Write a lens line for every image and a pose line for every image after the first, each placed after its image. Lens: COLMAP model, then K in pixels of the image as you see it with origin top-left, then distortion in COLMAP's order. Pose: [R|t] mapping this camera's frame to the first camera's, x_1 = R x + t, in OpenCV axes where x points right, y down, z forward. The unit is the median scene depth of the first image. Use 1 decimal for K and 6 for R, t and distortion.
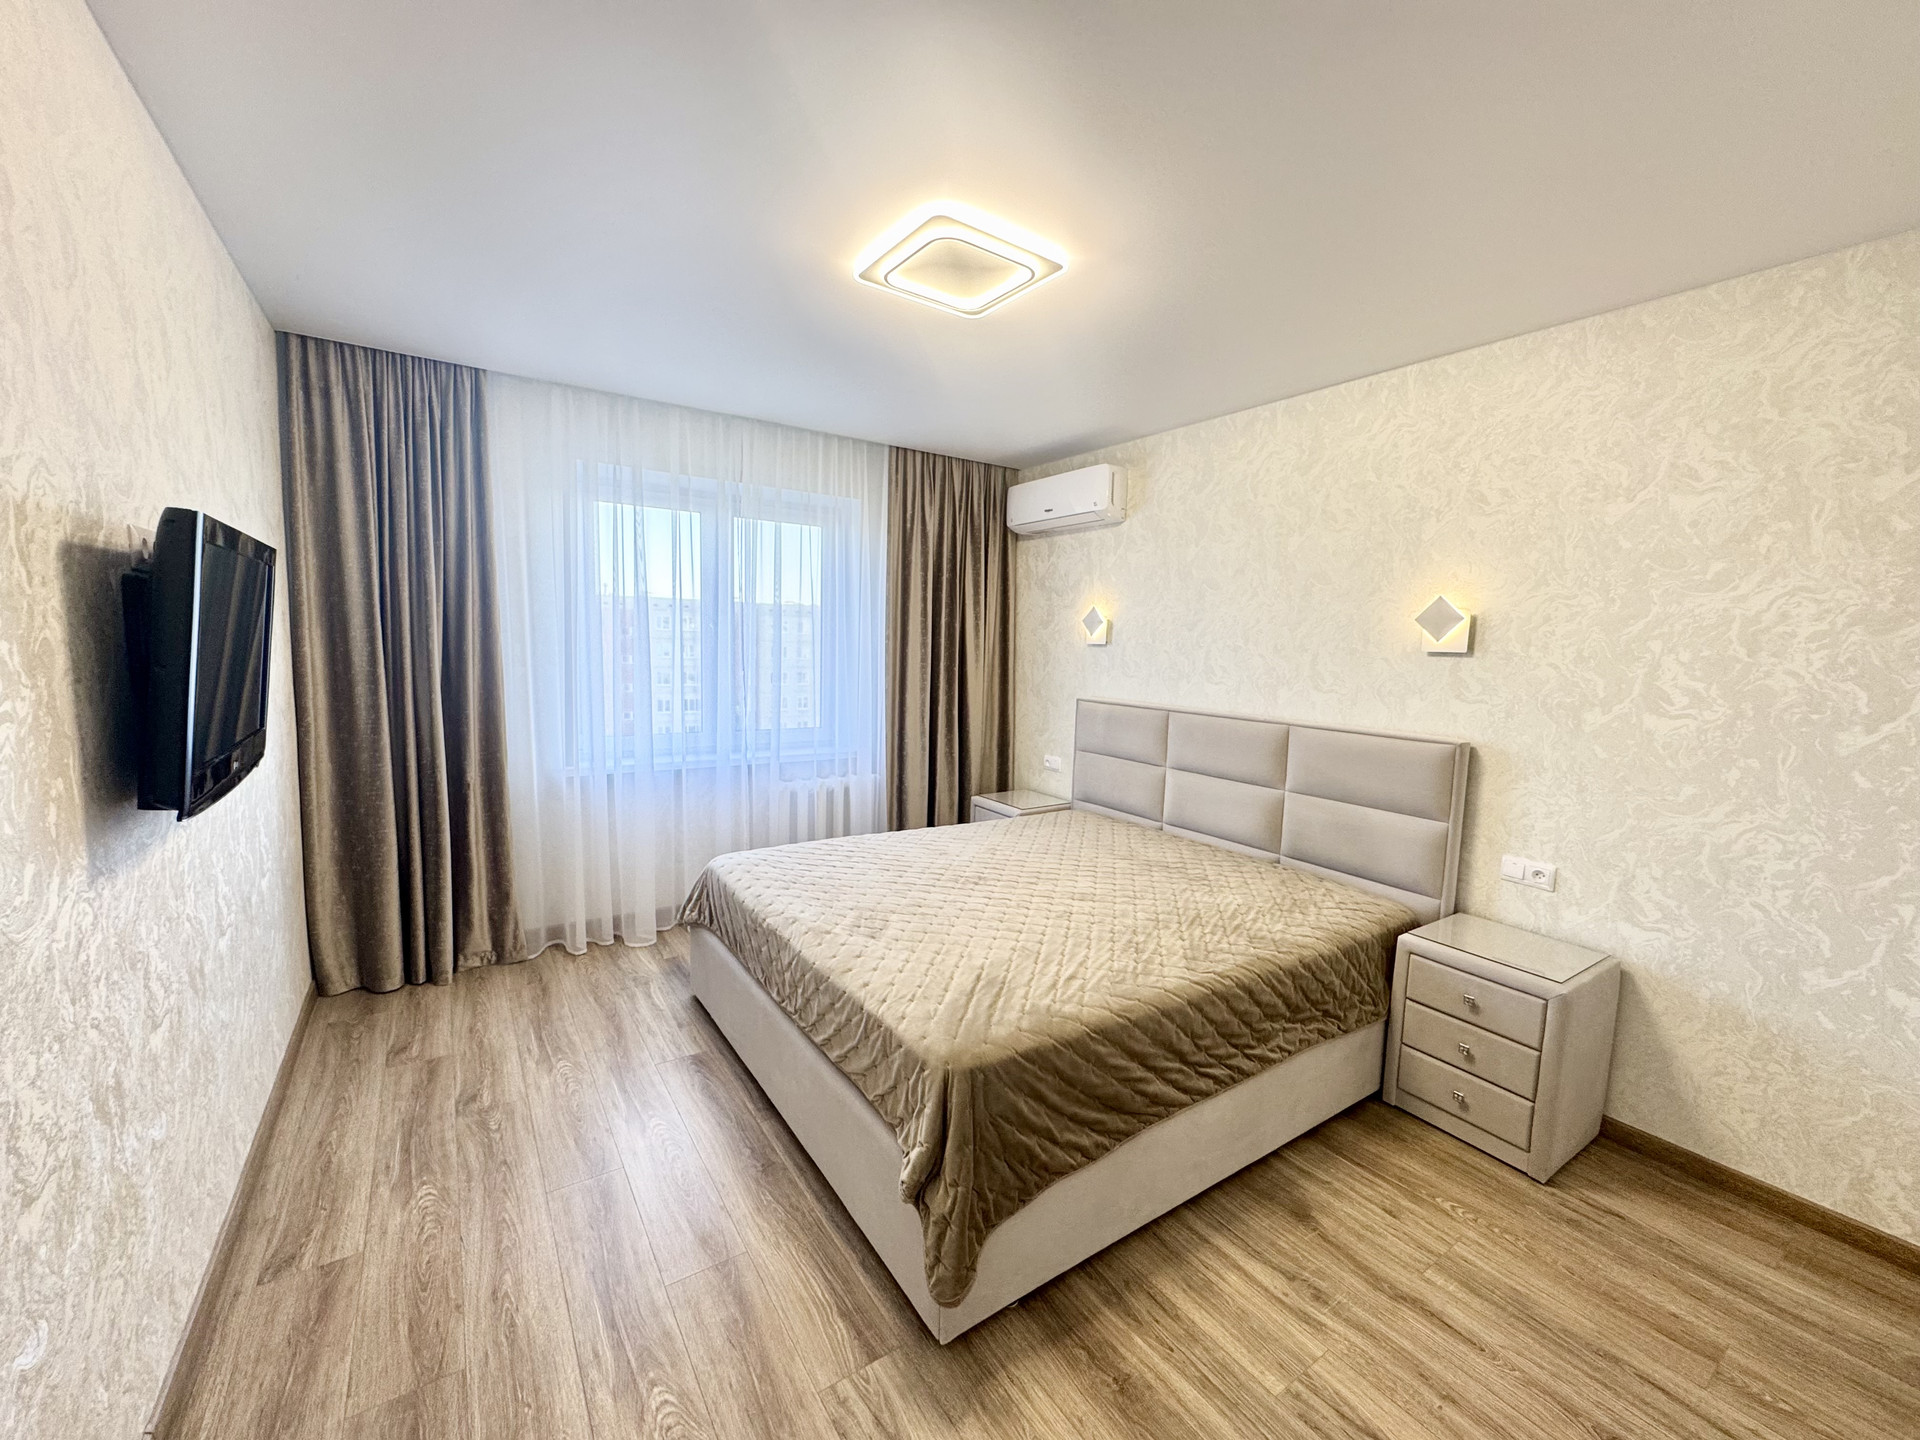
lens RADIAL K [[767.9, 0, 951.9], [0, 767.9, 719.8], [0, 0, 1]] dist [-0.003848, 0.000877]
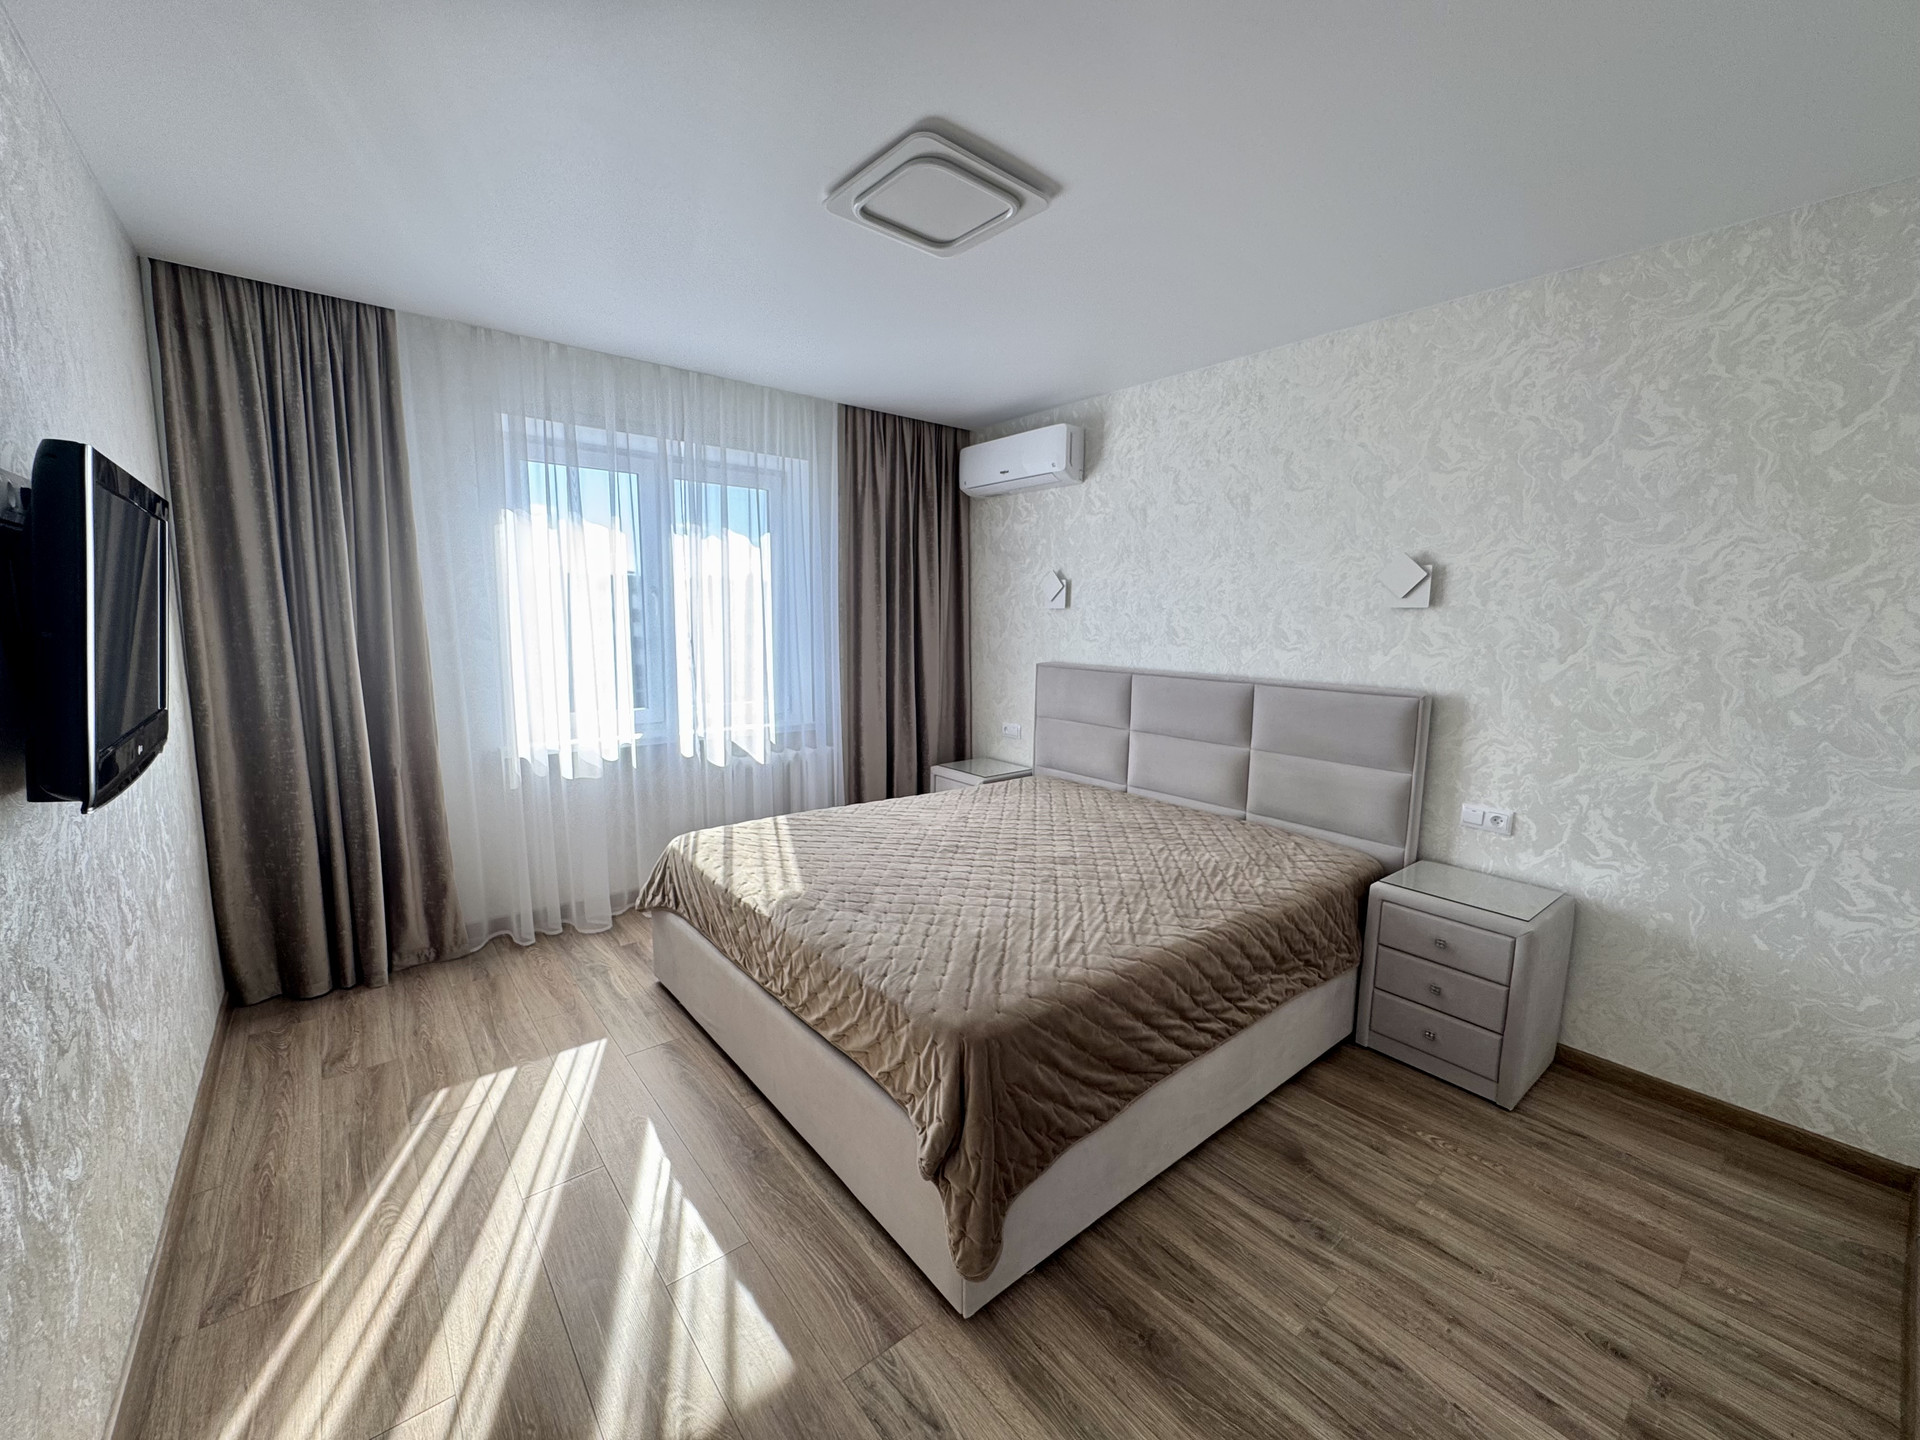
lens RADIAL K [[767.9, 0, 952.9], [0, 767.9, 720.6], [0, 0, 1]] dist [-0.003848, 0.000877]
pose [[0.995498, -0.027555, 0.090691, -0.072918], [0.024368, 0.999052, 0.036060, 0.013275], [-0.091598, -0.033687, 0.995226, 0.040577]]
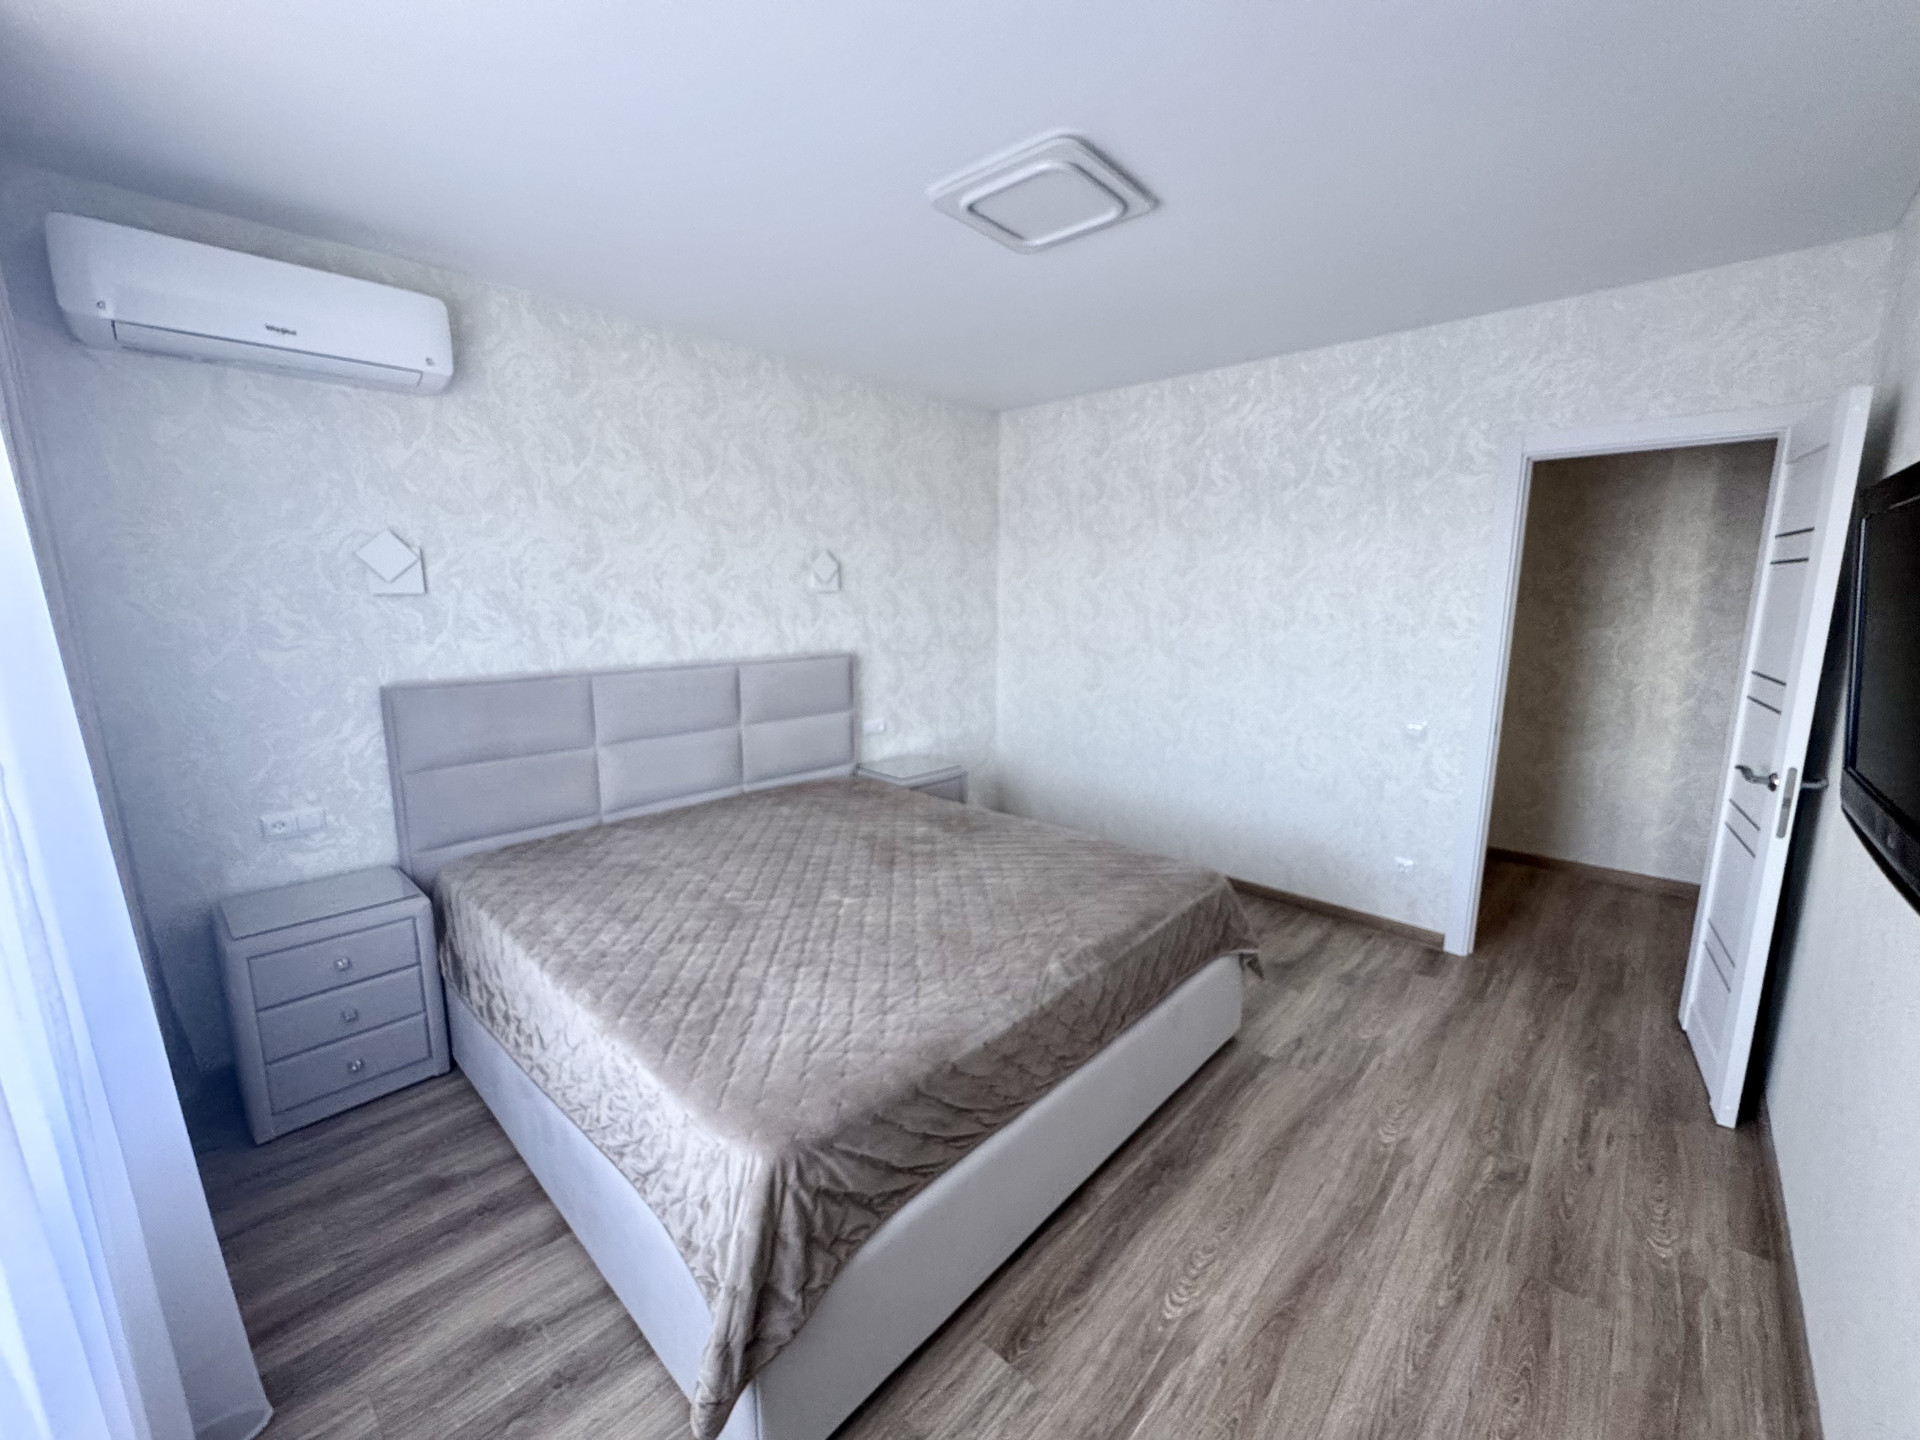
lens RADIAL K [[767.9, 0, 1019.4], [0, 767.9, 708.6], [0, 0, 1]] dist [-0.003848, 0.000877]
pose [[-0.275981, -0.161154, 0.947557, -0.967206], [0.104067, 0.975038, 0.196138, -0.143953], [-0.955513, 0.152740, -0.252321, 1.303234]]
